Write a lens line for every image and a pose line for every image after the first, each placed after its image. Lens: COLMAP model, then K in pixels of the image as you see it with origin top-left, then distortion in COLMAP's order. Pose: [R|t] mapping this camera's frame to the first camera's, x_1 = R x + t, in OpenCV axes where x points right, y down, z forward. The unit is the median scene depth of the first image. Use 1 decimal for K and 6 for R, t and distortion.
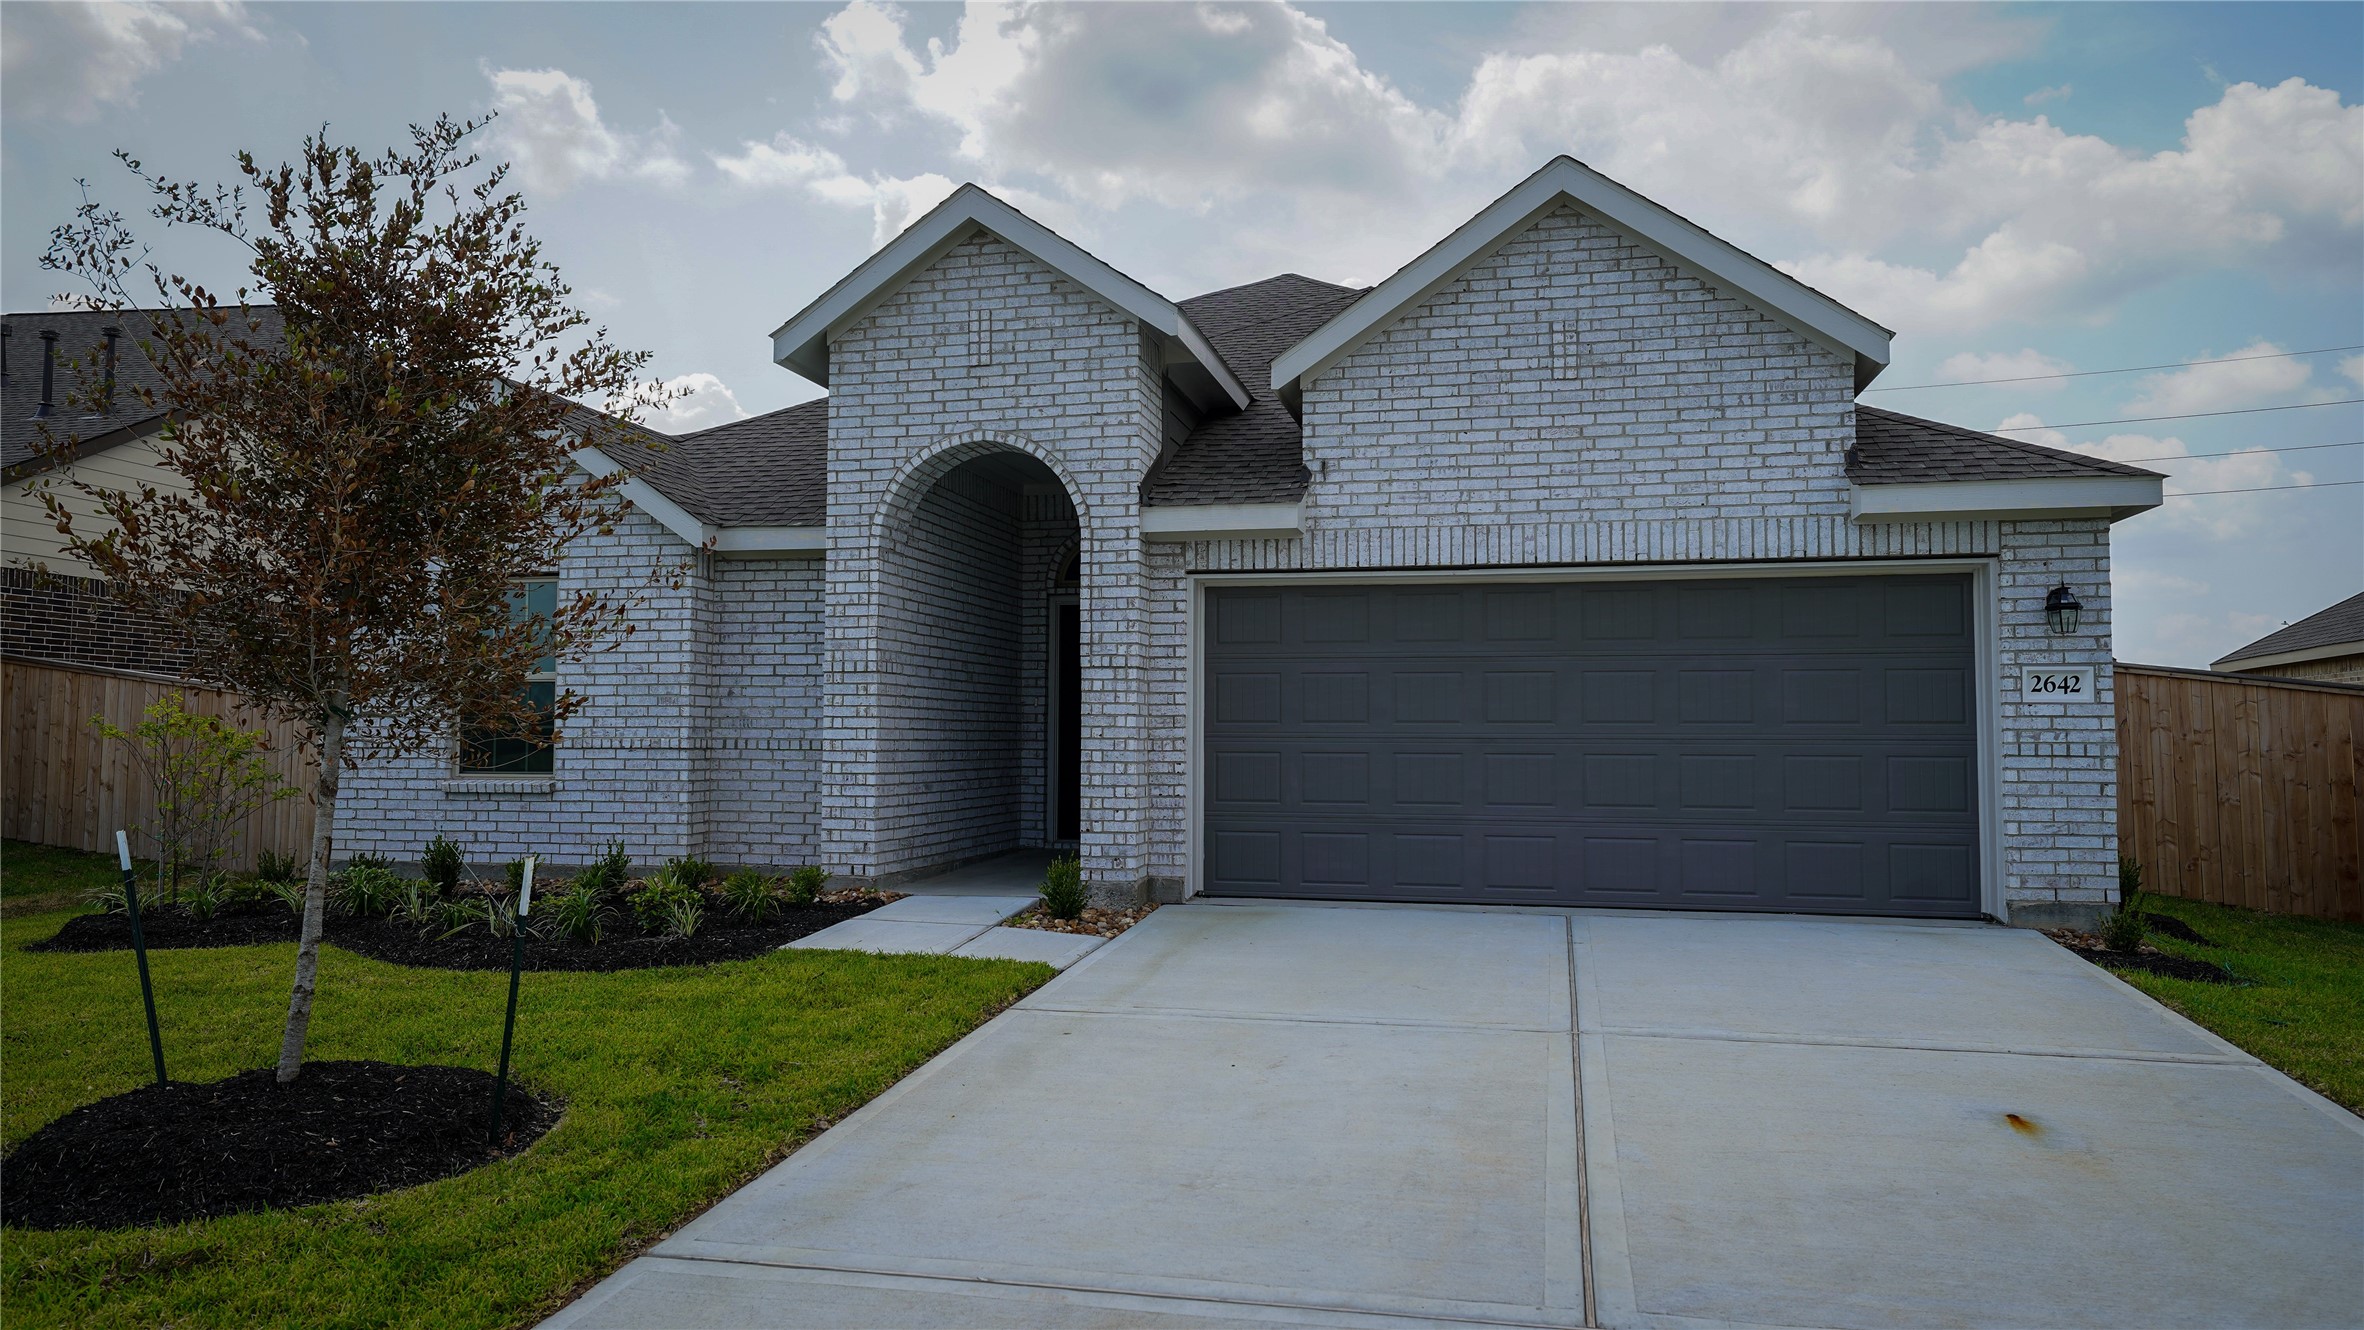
lens RADIAL K [[1596.7, 0, 1174.8], [0, 1596.7, 658.0], [0, 0, 1]] dist [0.029554, -0.000253]
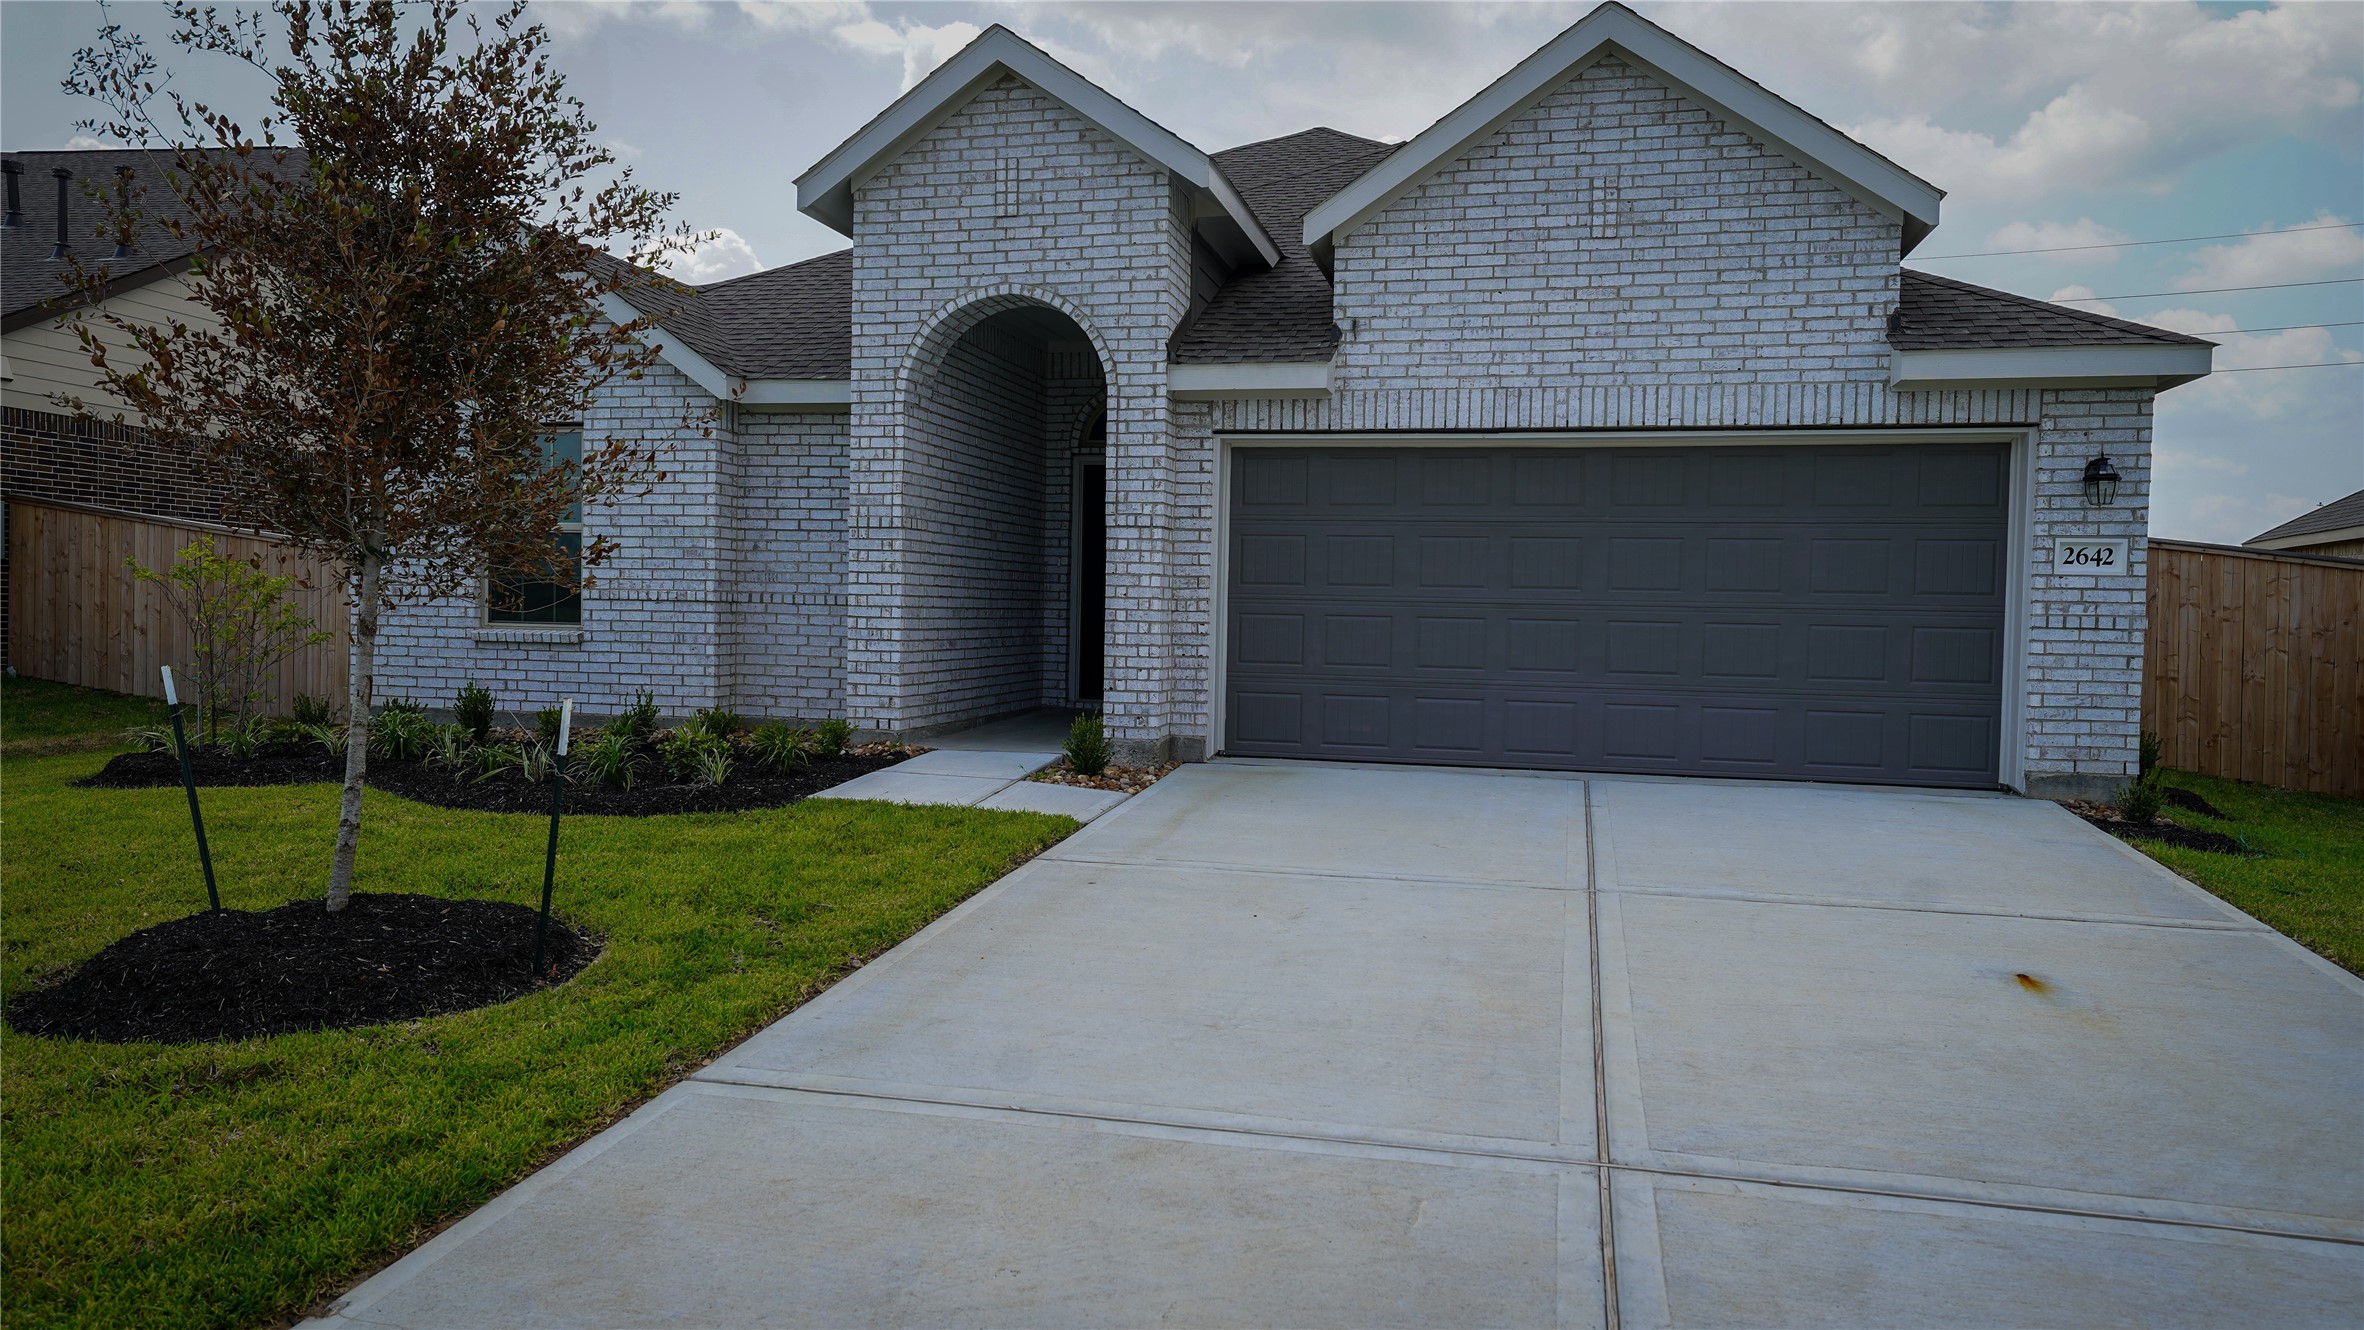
lens RADIAL K [[1596.7, 0, 1174.8], [0, 1596.7, 658.0], [0, 0, 1]] dist [0.029554, -0.000253]
pose [[0.999812, 0.016148, -0.010699, -0.003804], [-0.015201, 0.996399, 0.083416, 0.003970], [0.012007, -0.083238, 0.996457, -0.001281]]
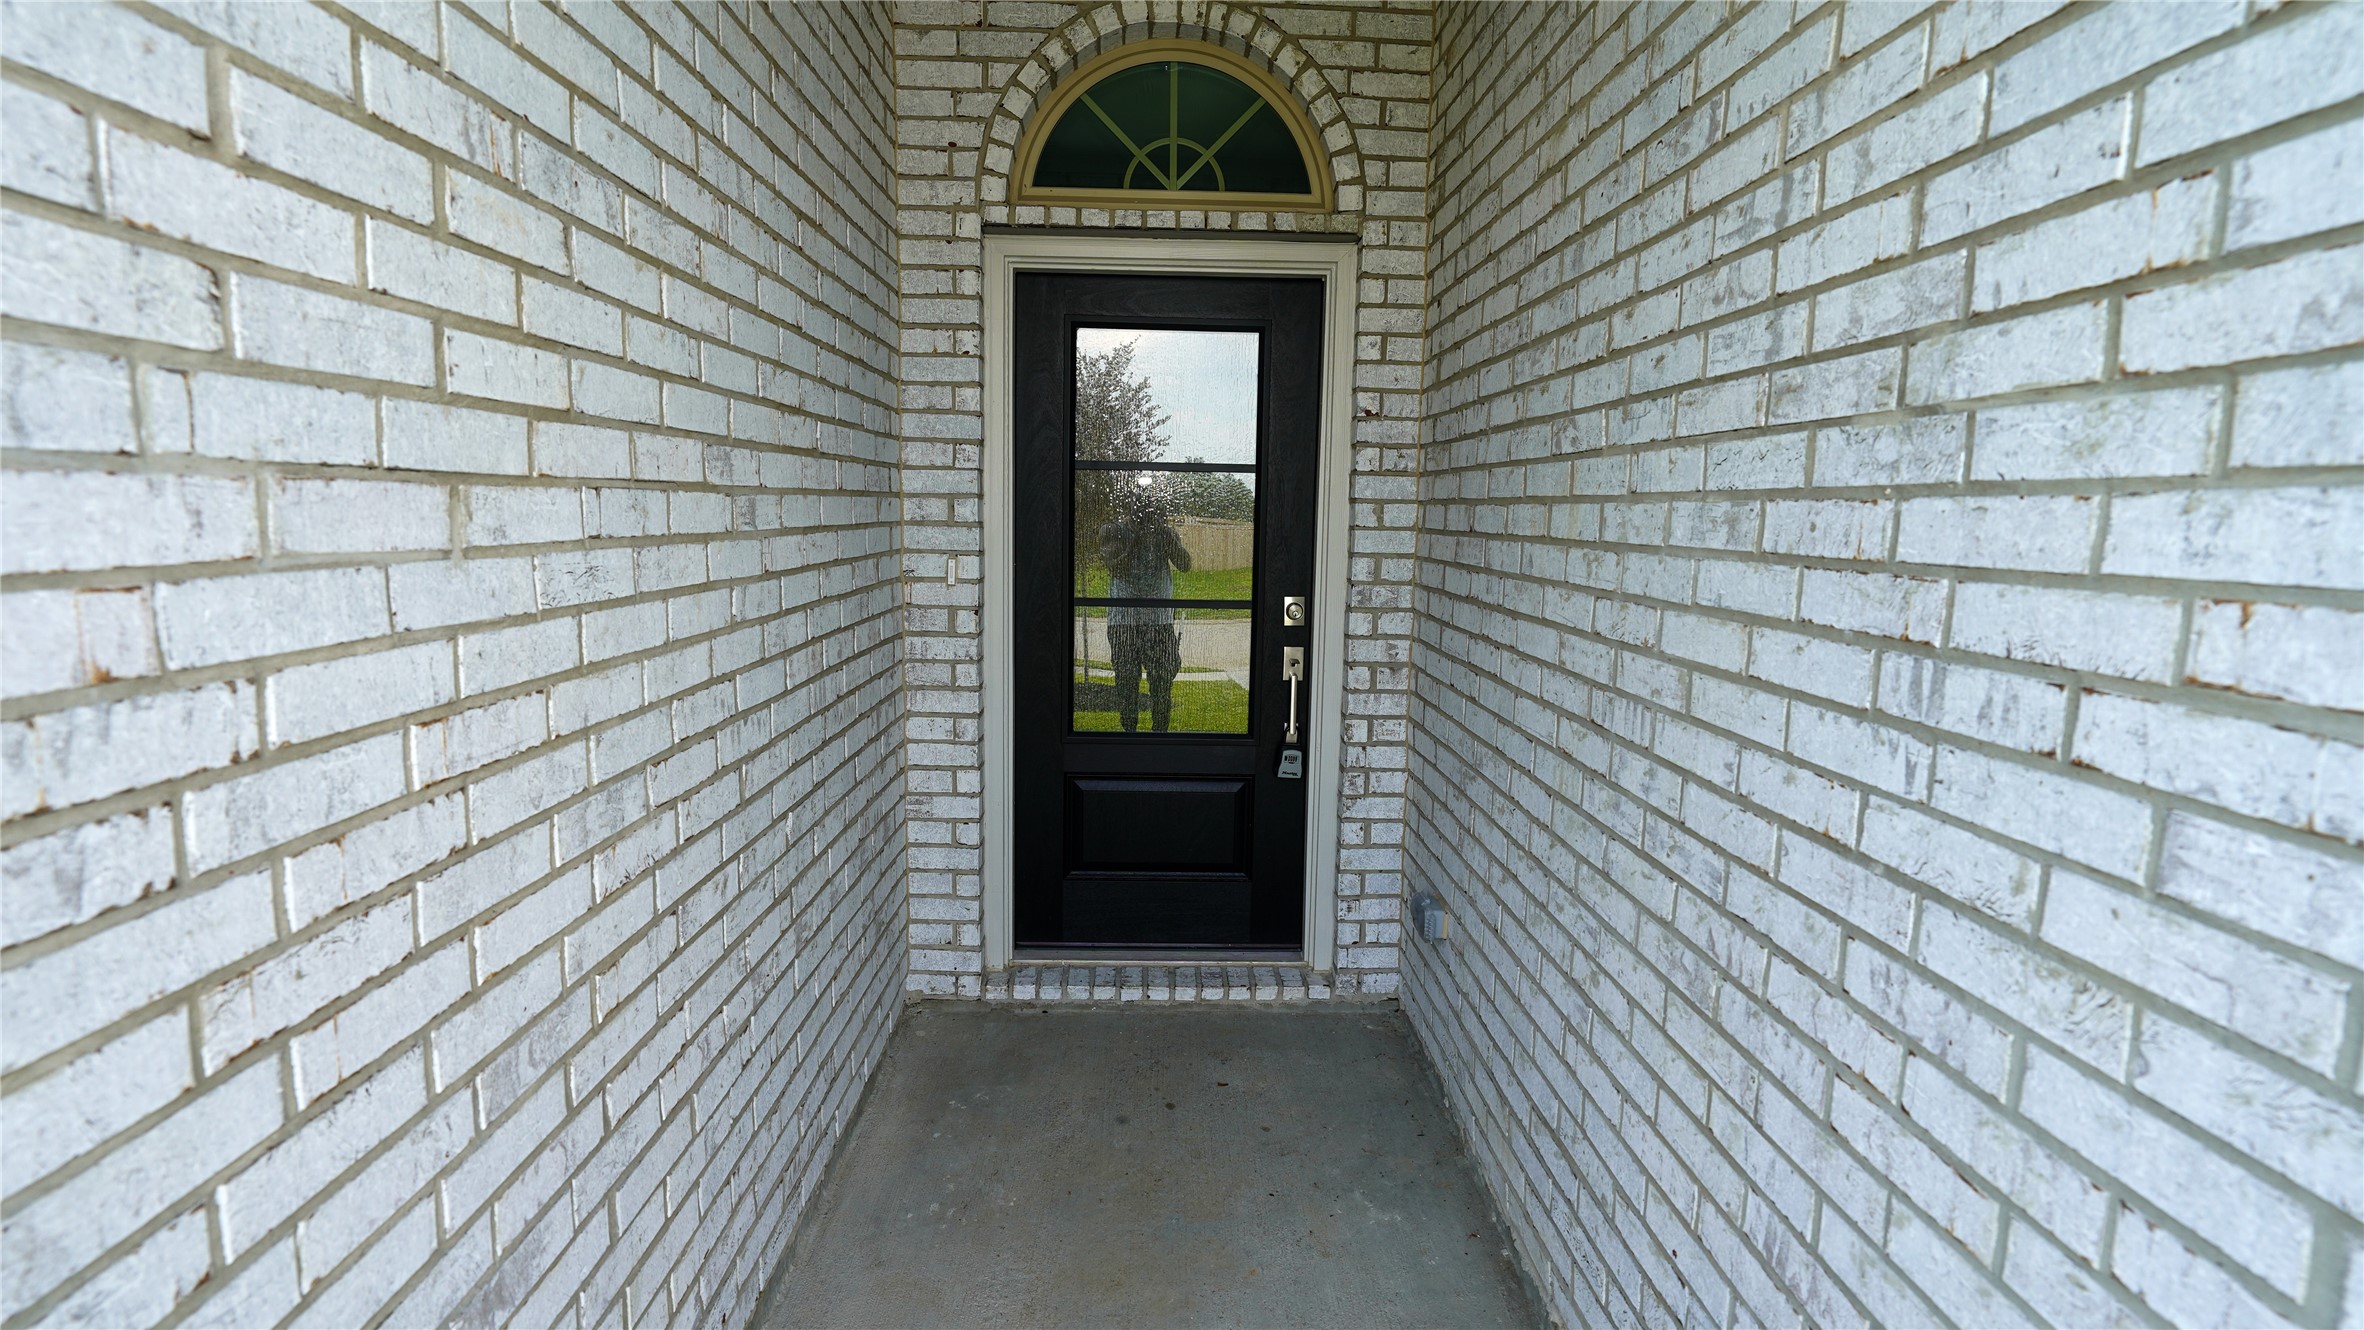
lens RADIAL K [[1202.5, 0, 1182.4], [0, 1202.5, 657.1], [0, 0, 1]] dist [0.002565, 0.005967]
pose [[0.969926, -0.019012, 0.242658, -0.139276], [-0.024161, 0.984501, 0.173708, 0.001918], [-0.242200, -0.174347, 0.954433, 1.042299]]
